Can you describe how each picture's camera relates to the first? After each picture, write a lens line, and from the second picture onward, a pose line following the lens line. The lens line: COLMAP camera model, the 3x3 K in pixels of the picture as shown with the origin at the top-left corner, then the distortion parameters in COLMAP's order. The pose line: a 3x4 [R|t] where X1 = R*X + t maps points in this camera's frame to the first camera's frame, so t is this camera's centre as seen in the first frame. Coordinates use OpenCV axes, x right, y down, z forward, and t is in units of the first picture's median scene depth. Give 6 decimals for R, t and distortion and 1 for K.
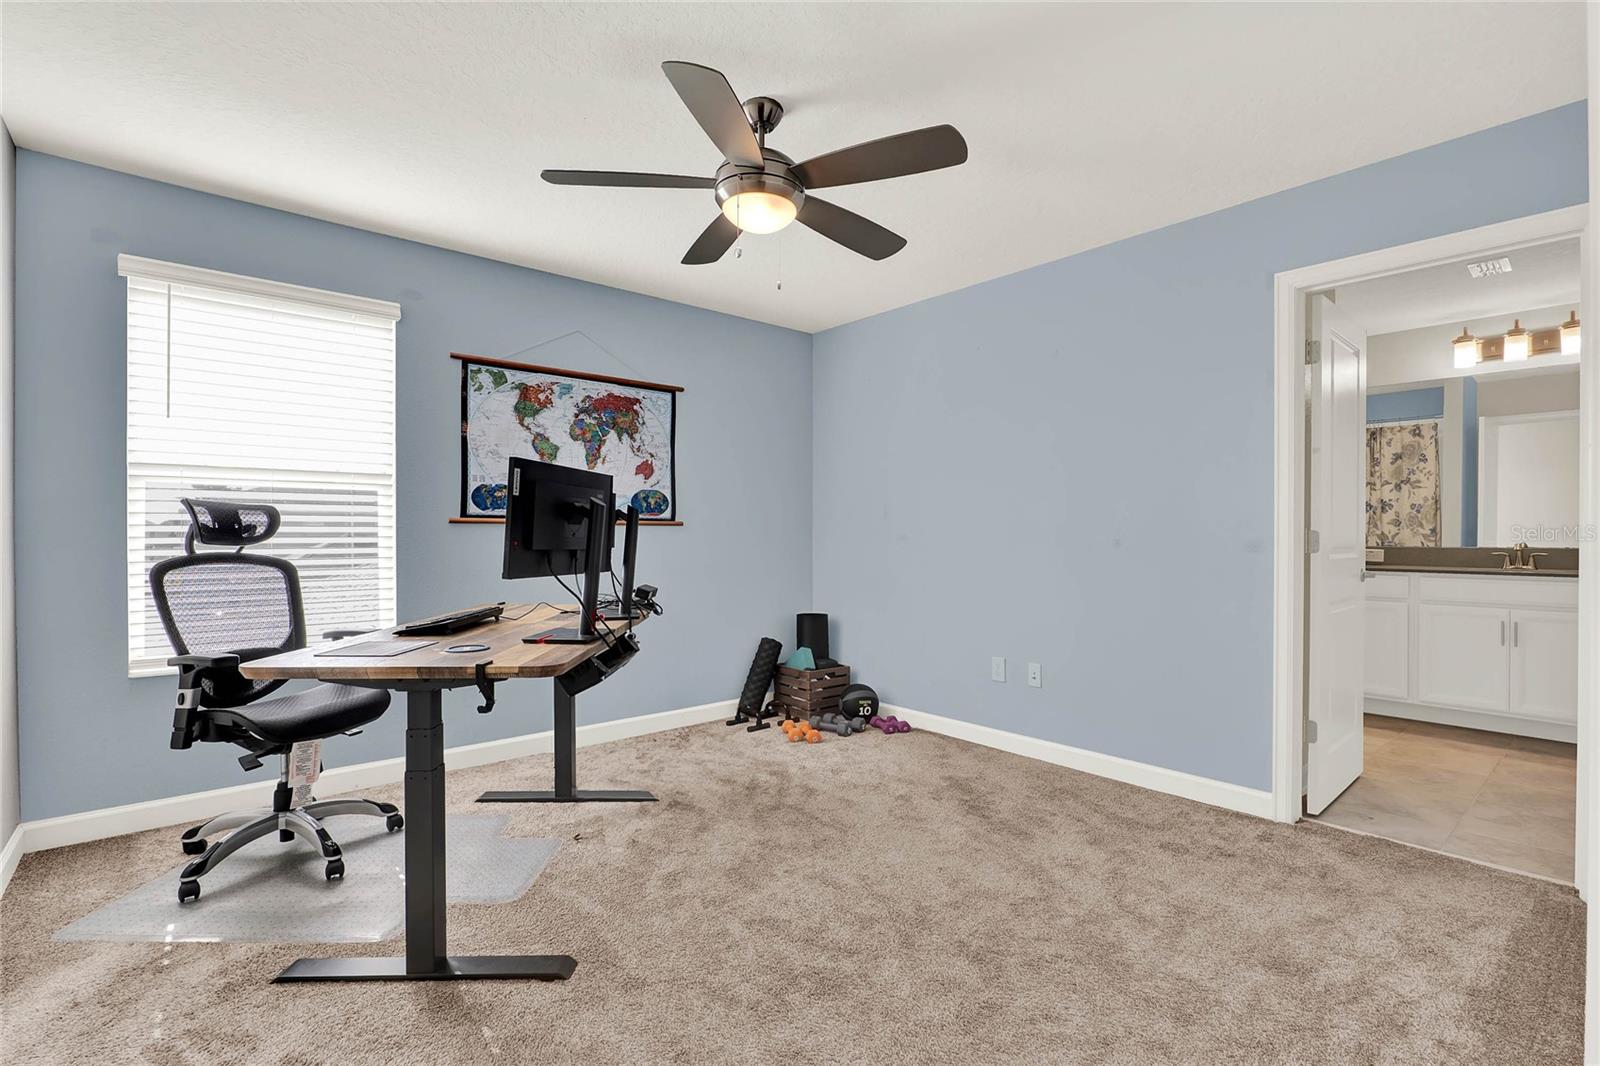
lens RADIAL K [[752.0, 0, 790.2], [0, 752.0, 536.7], [0, 0, 1]] dist [-0.010001, 0.002613]
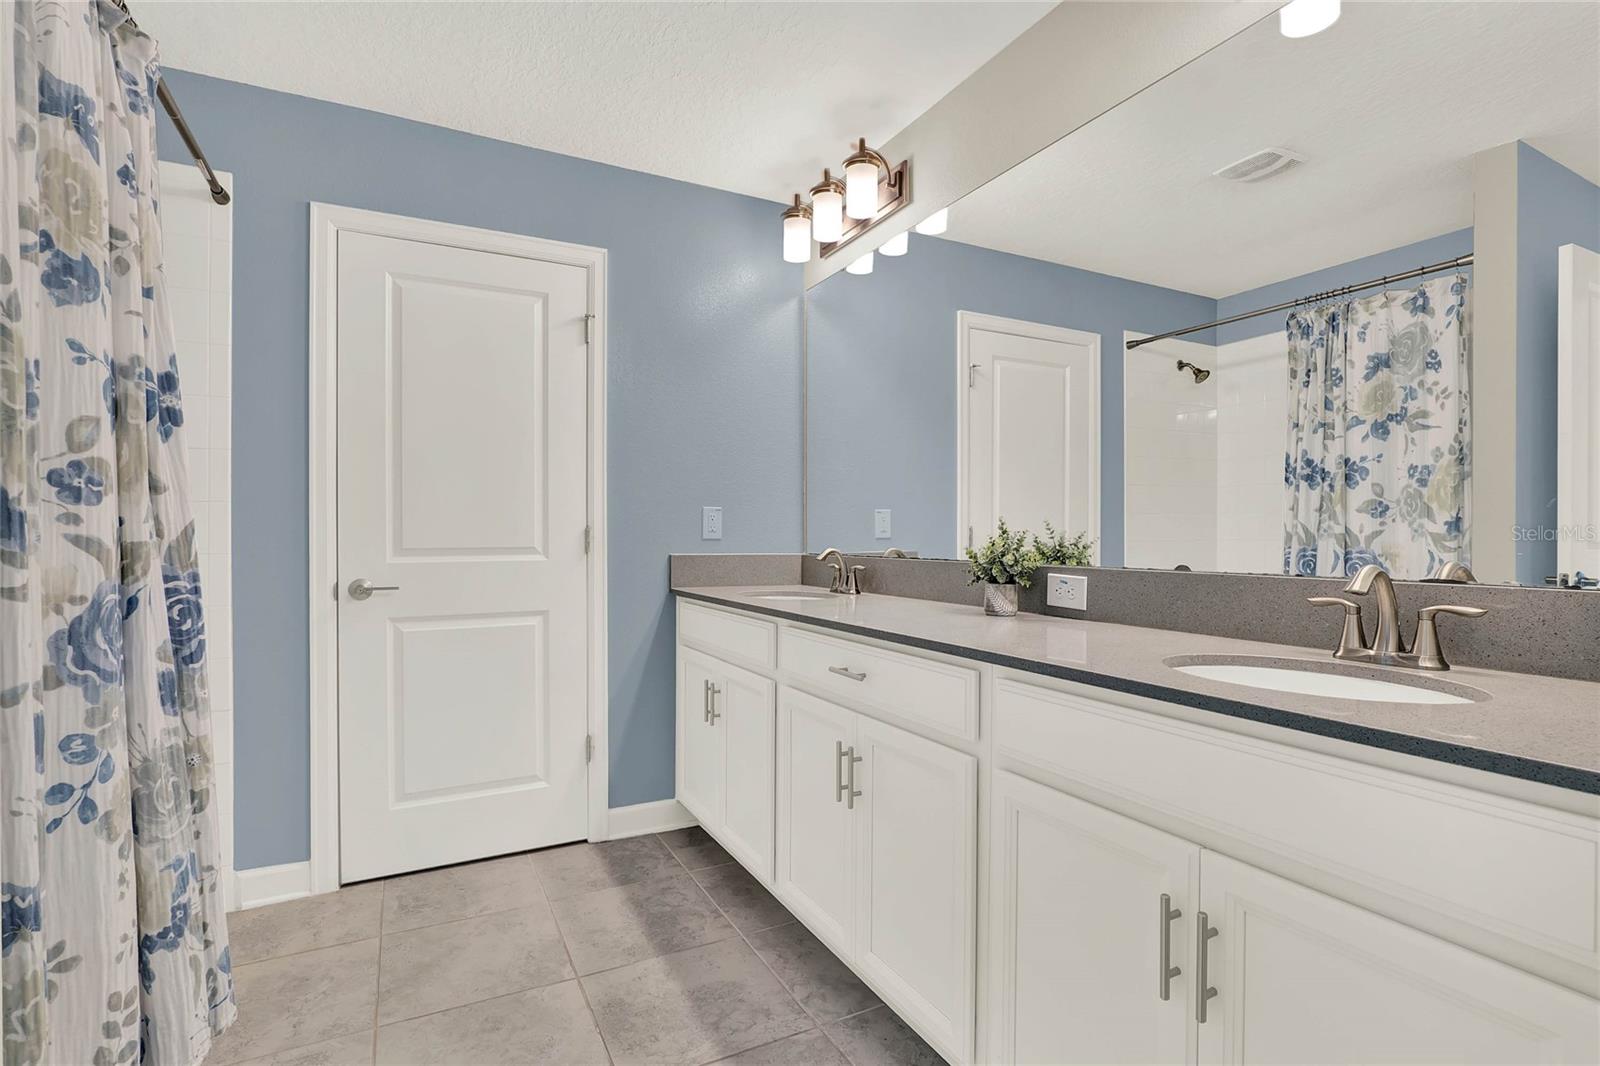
lens RADIAL K [[752.0, 0, 802.1], [0, 752.0, 534.0], [0, 0, 1]] dist [-0.010001, 0.002613]
pose [[0.972236, 0.002950, -0.233984, 0.578983], [-0.002976, 0.999996, 0.000241, -0.002220], [0.233984, 0.000462, 0.972240, 0.478436]]
